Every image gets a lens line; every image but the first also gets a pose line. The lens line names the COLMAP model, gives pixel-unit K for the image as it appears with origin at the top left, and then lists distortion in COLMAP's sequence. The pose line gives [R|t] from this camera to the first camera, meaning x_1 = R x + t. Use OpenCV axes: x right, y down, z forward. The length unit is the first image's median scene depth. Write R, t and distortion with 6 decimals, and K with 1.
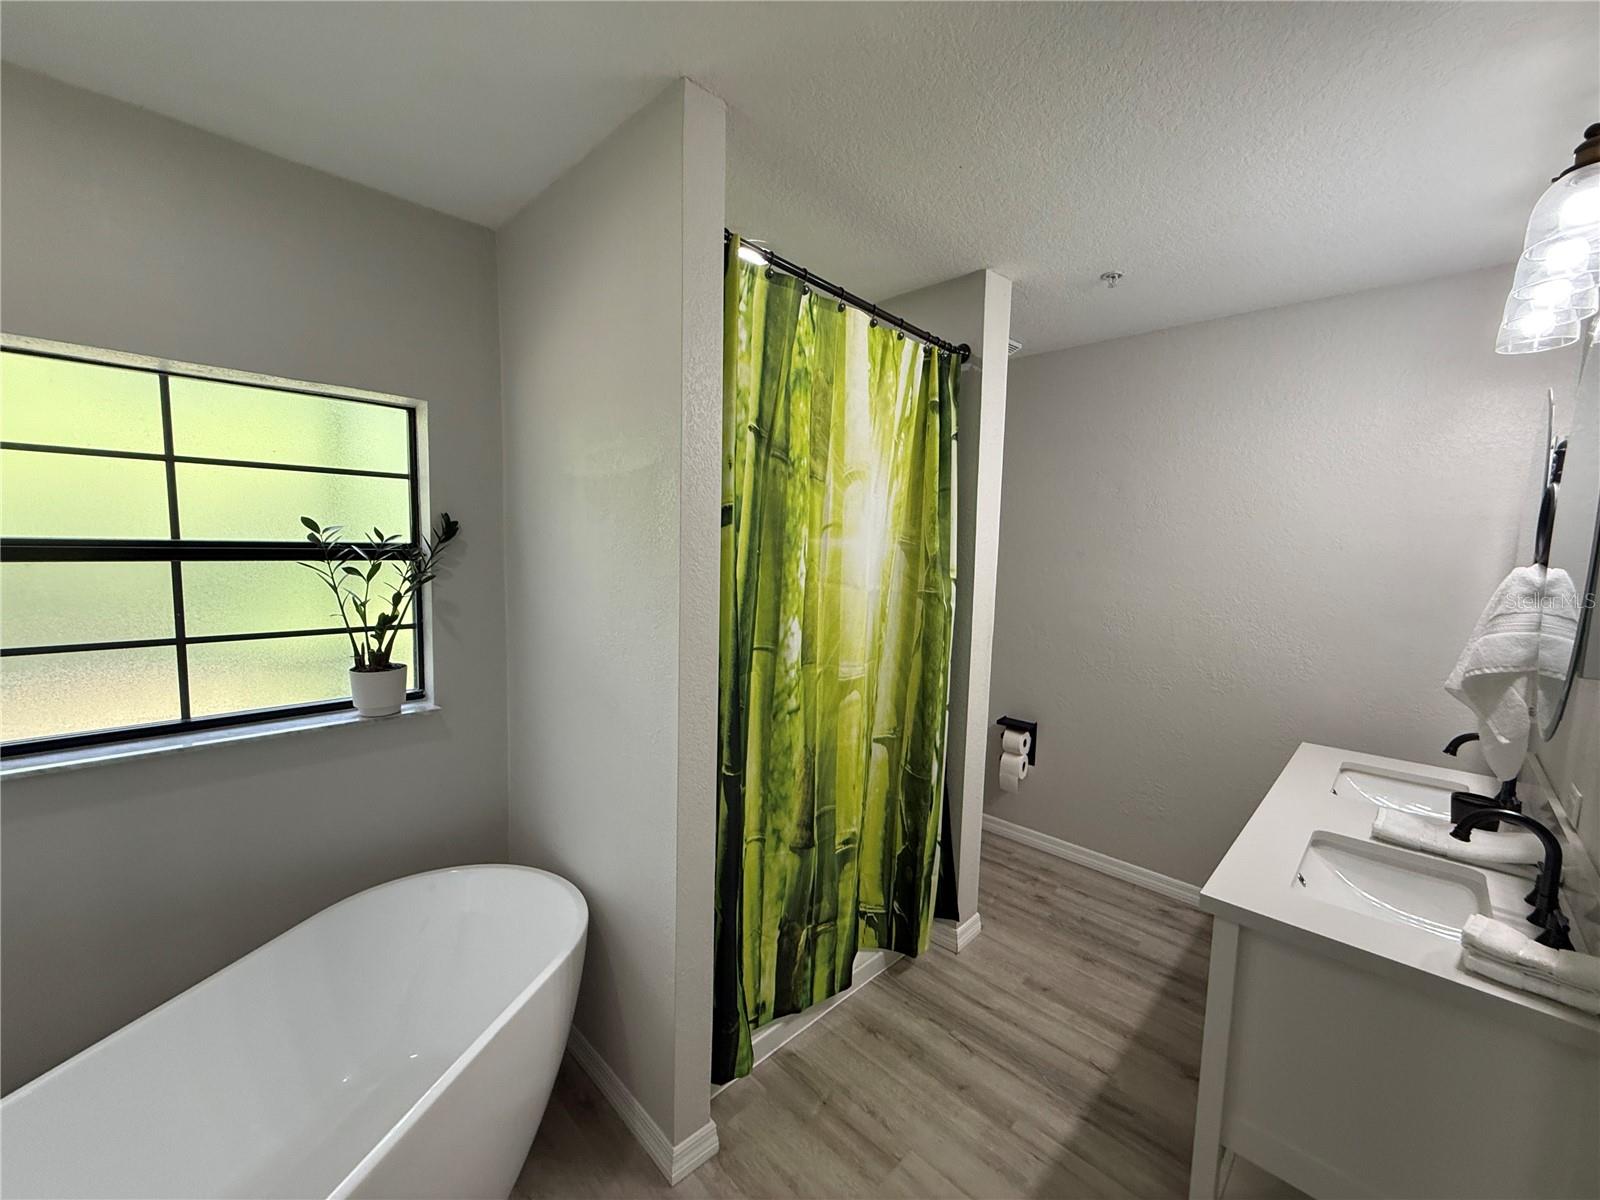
lens RADIAL K [[635.3, 0, 791.3], [0, 635.3, 598.6], [0, 0, 1]] dist [-0.000005, 0.000023]
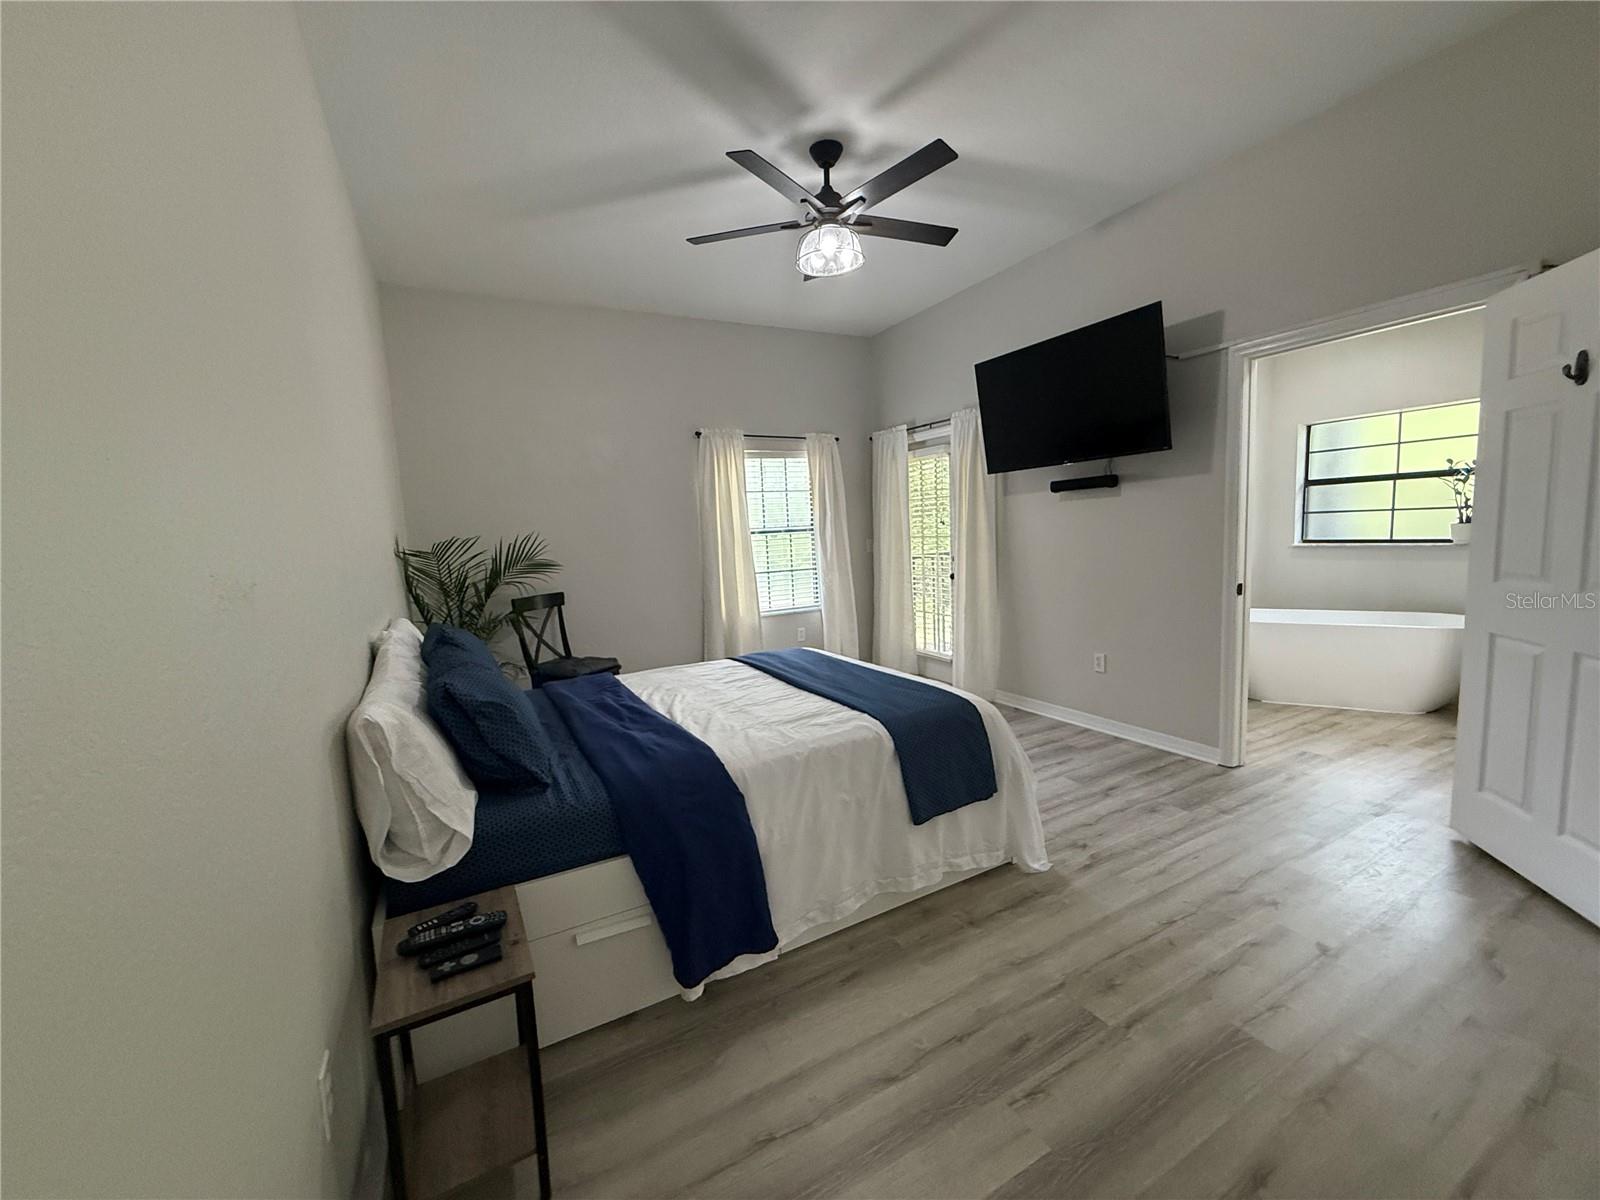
lens RADIAL K [[633.2, 0, 805.1], [0, 633.2, 599.6], [0, 0, 1]] dist [-0.001488, -0.000047]
pose [[-0.285957, 0.091021, -0.953910, 2.398147], [-0.054482, 0.992324, 0.111019, 0.283997], [0.956692, 0.083718, -0.278803, -0.669834]]
